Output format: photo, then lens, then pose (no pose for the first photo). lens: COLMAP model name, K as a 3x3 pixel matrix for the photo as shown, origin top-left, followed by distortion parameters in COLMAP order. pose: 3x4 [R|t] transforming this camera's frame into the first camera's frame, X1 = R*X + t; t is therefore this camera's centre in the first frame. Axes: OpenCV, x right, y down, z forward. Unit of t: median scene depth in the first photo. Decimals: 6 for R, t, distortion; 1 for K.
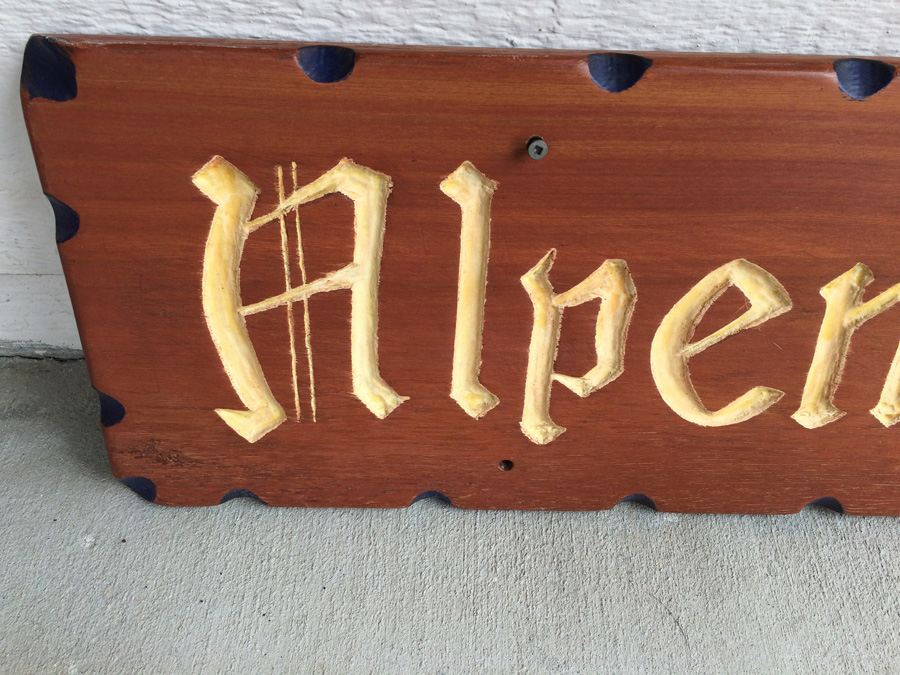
lens RADIAL K [[768.5, 0, 450.0], [0, 768.5, 337.5], [0, 0, 1]] dist [0.070038, -0.109768]
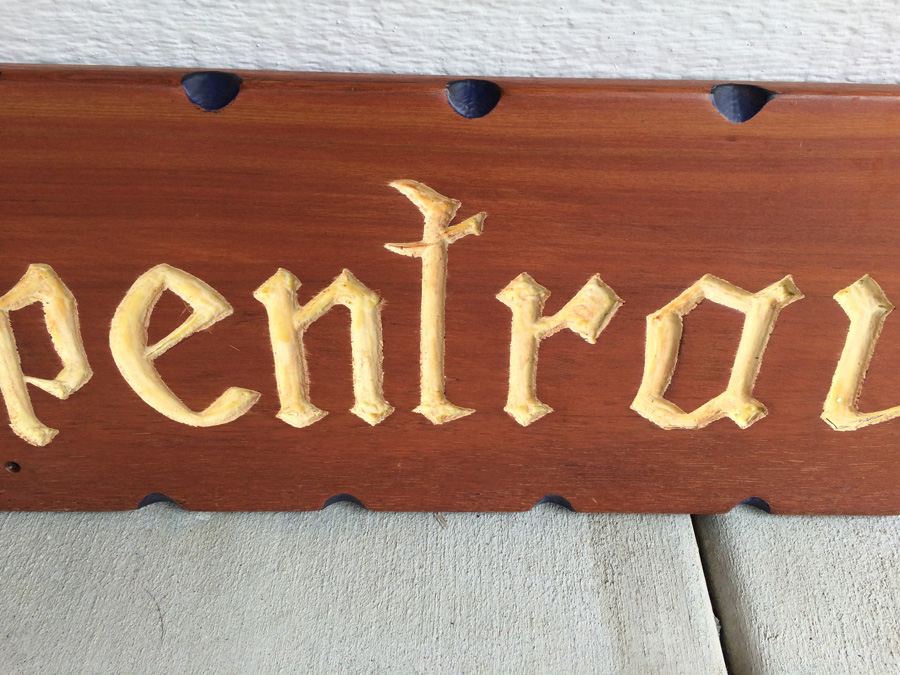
lens RADIAL K [[768.5, 0, 450.0], [0, 768.5, 337.5], [0, 0, 1]] dist [0.070038, -0.109768]
pose [[0.999808, -0.003540, 0.019257, 0.716243], [0.003635, 0.999981, -0.004919, 0.002963], [-0.019239, 0.004988, 0.999802, -0.038444]]
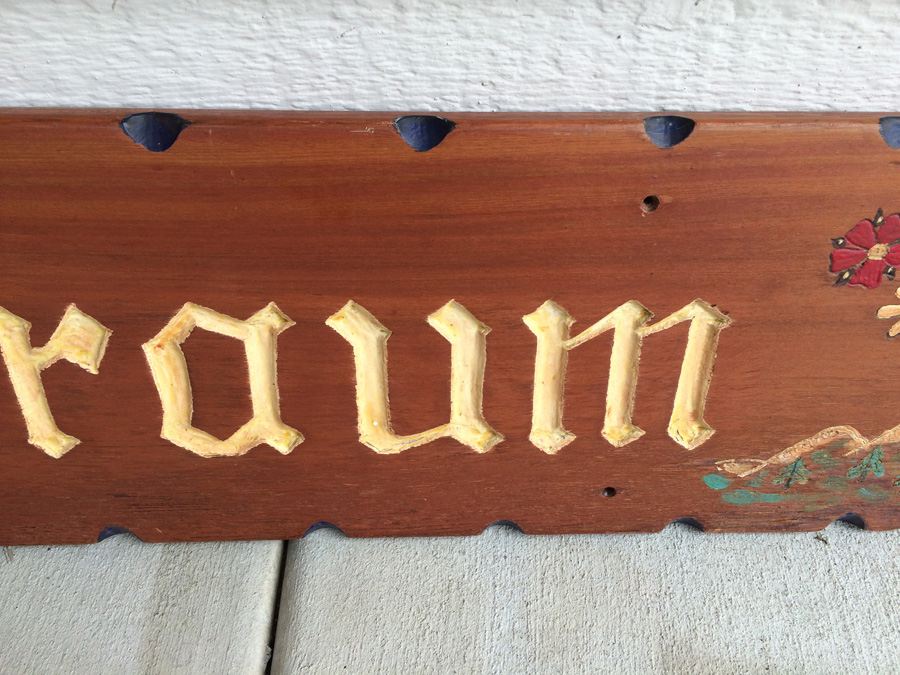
lens RADIAL K [[768.5, 0, 450.0], [0, 768.5, 337.5], [0, 0, 1]] dist [0.070038, -0.109768]
pose [[0.998997, -0.021786, 0.039128, 1.247925], [0.022226, 0.999694, -0.010860, -0.015779], [-0.038880, 0.011719, 0.999175, -0.042371]]
